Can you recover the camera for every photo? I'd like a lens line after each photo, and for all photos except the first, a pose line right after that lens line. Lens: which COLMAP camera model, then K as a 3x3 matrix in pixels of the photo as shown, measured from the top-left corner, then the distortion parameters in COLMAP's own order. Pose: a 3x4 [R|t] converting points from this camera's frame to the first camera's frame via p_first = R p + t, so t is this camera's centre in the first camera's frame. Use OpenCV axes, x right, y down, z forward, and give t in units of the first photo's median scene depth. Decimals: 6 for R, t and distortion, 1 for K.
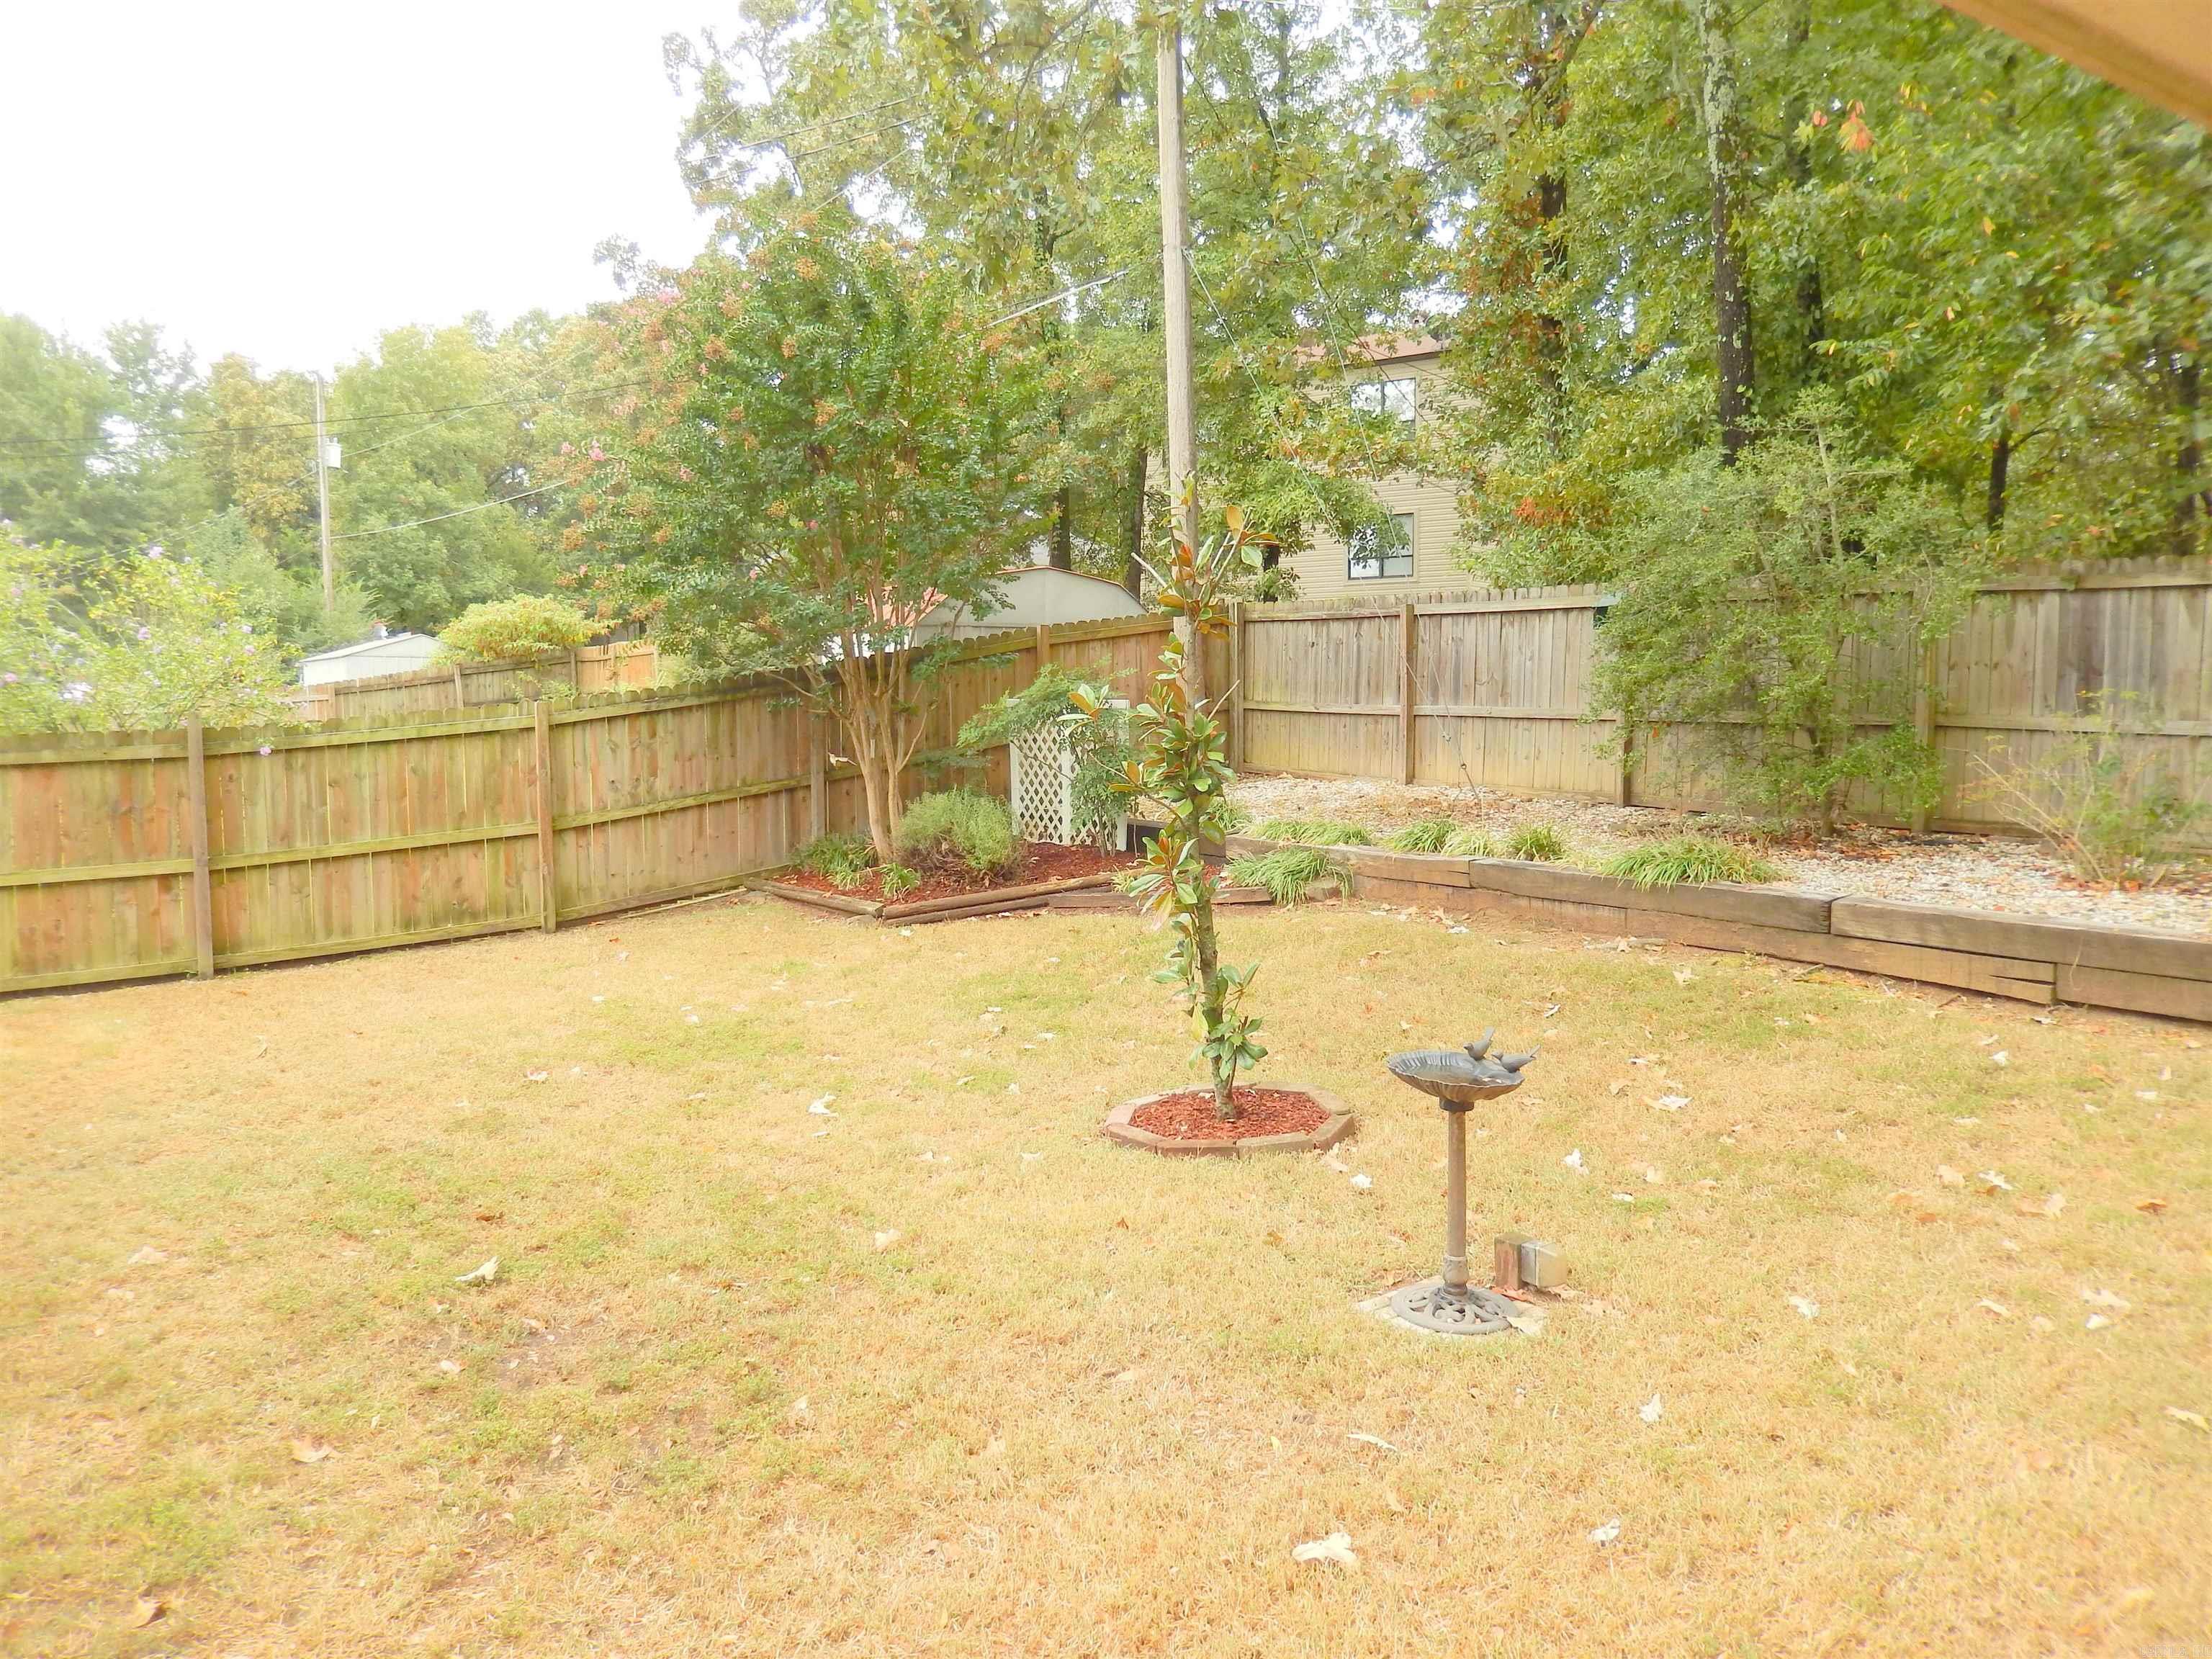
lens RADIAL K [[1667.1, 0, 1106.0], [0, 1667.1, 829.5], [0, 0, 1]] dist [0.000736, -0.003233]
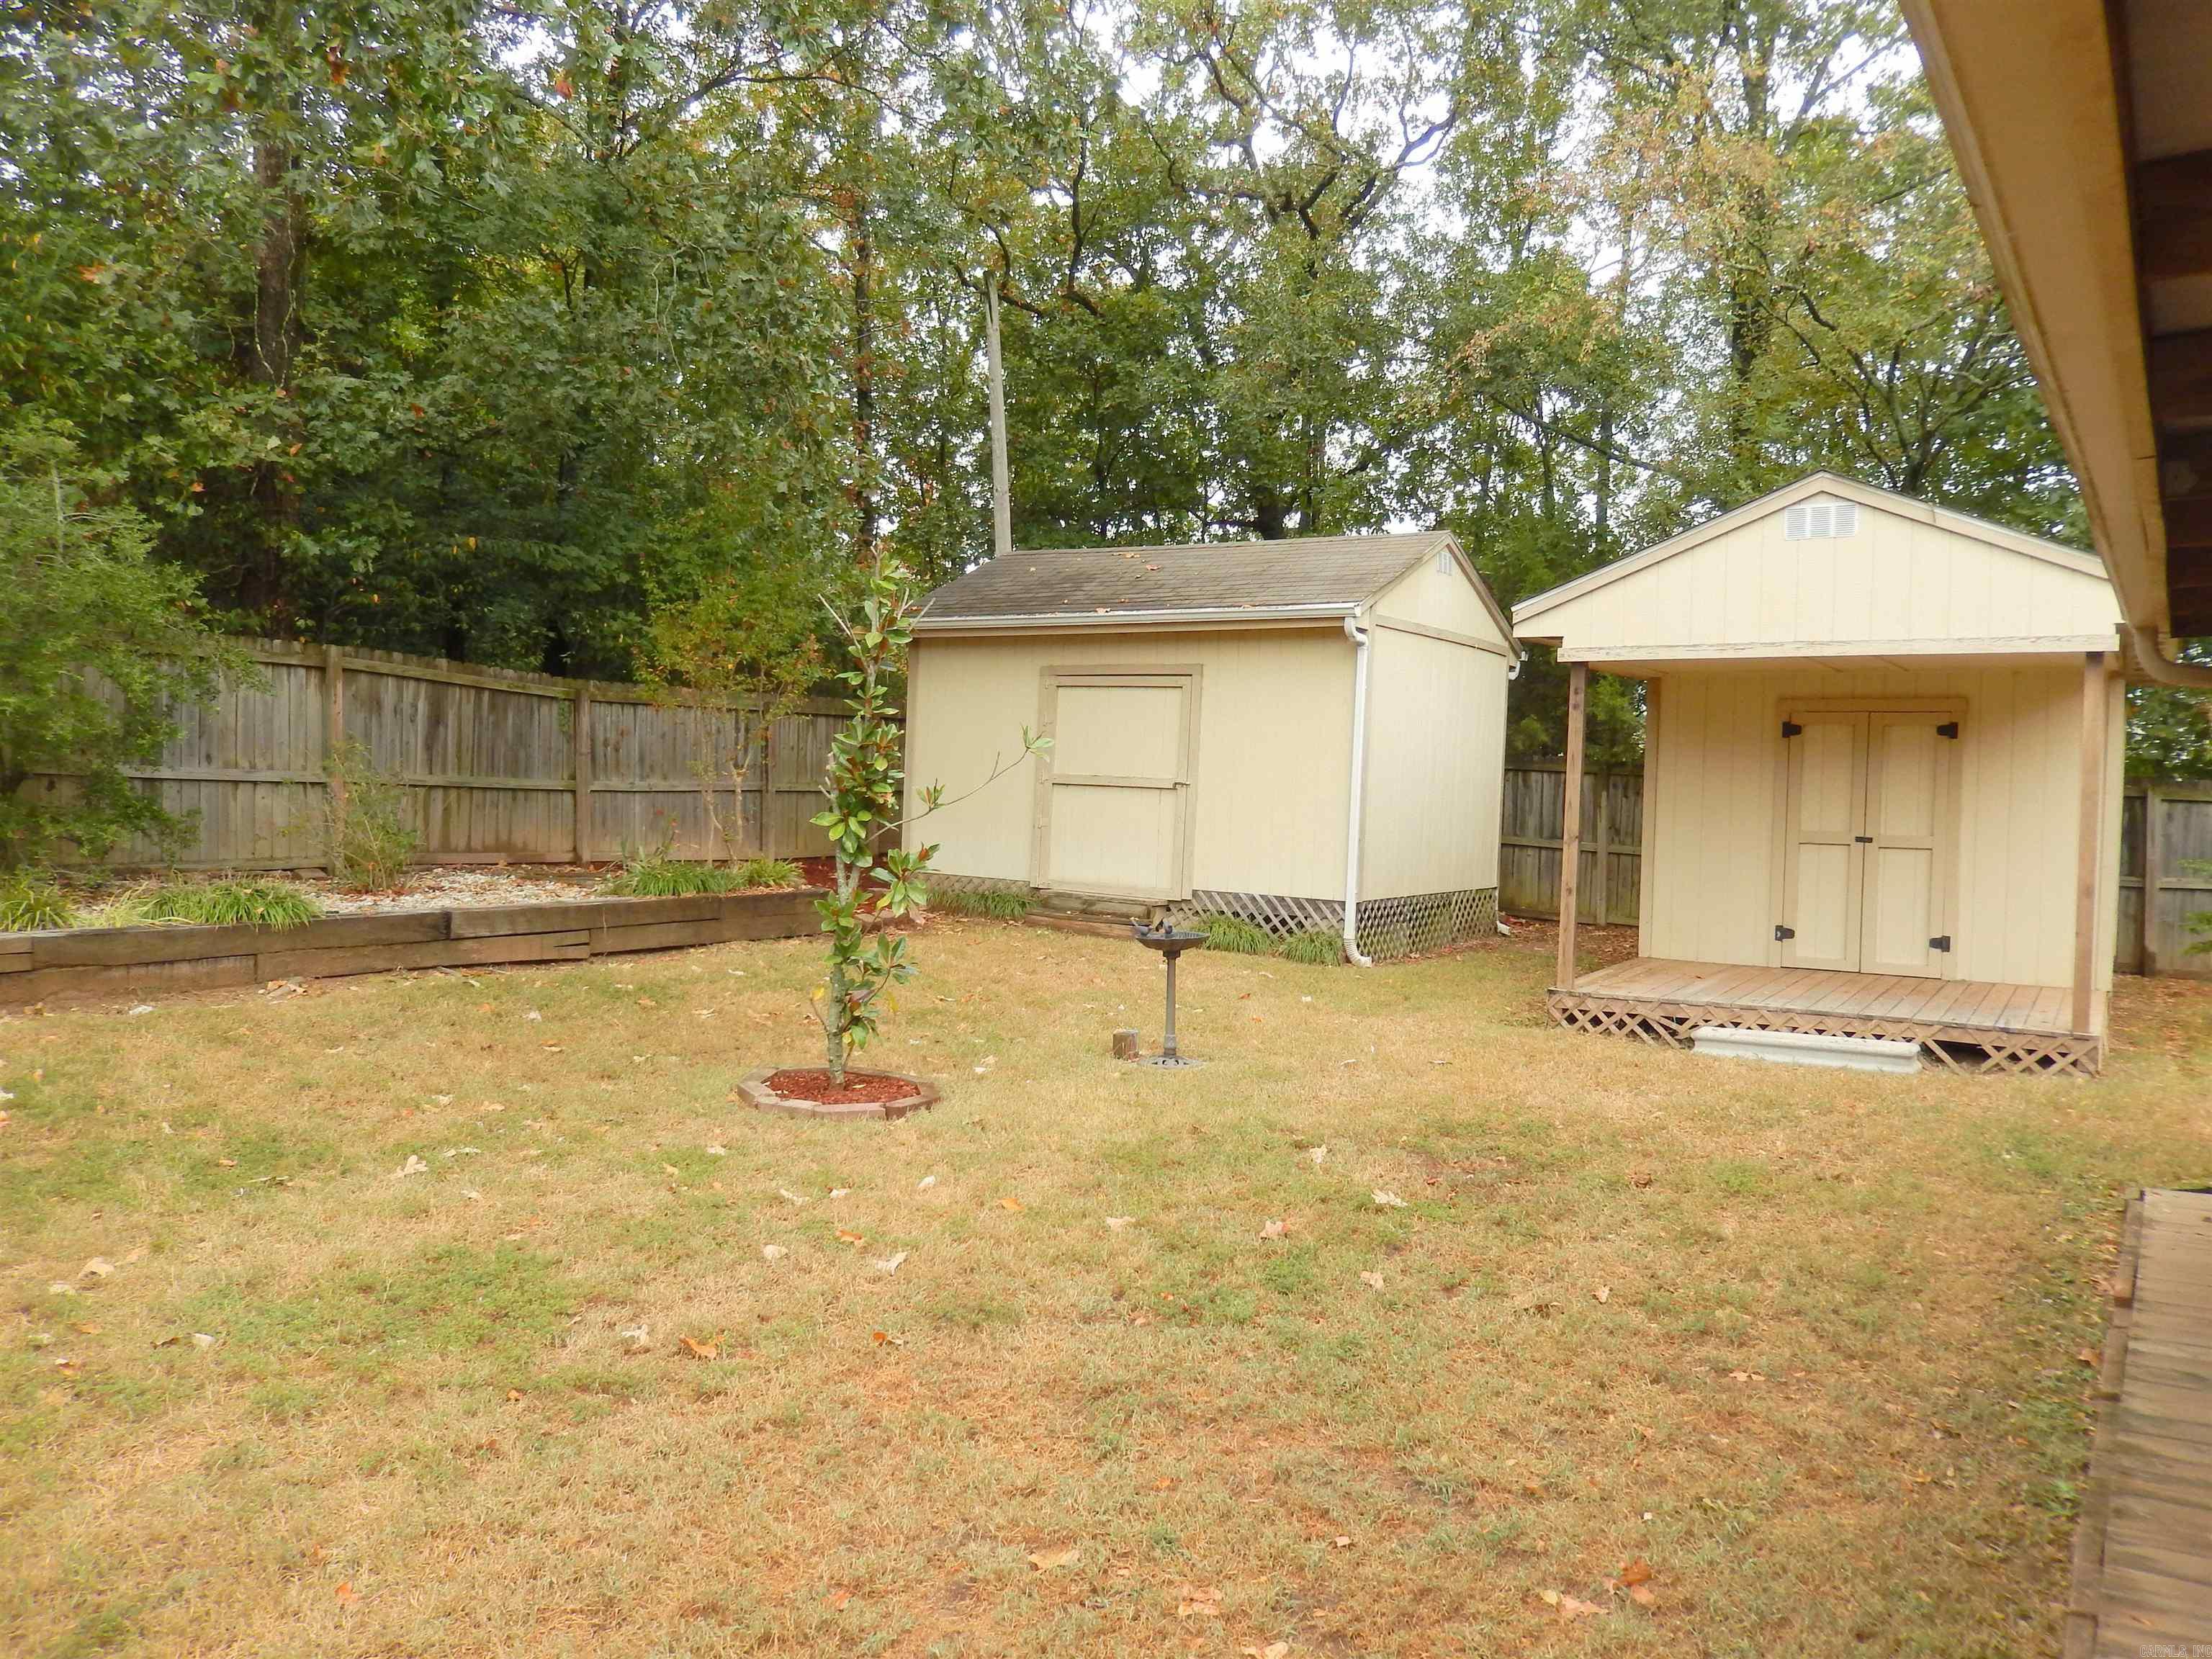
lens RADIAL K [[1669.4, 0, 1106.0], [0, 1669.4, 829.5], [0, 0, 1]] dist [-0.012022, -0.001674]
pose [[-0.357567, -0.024324, 0.933571, -0.615872], [0.067467, 0.996376, 0.051801, -0.033773], [-0.931447, 0.081507, -0.354630, 0.698259]]
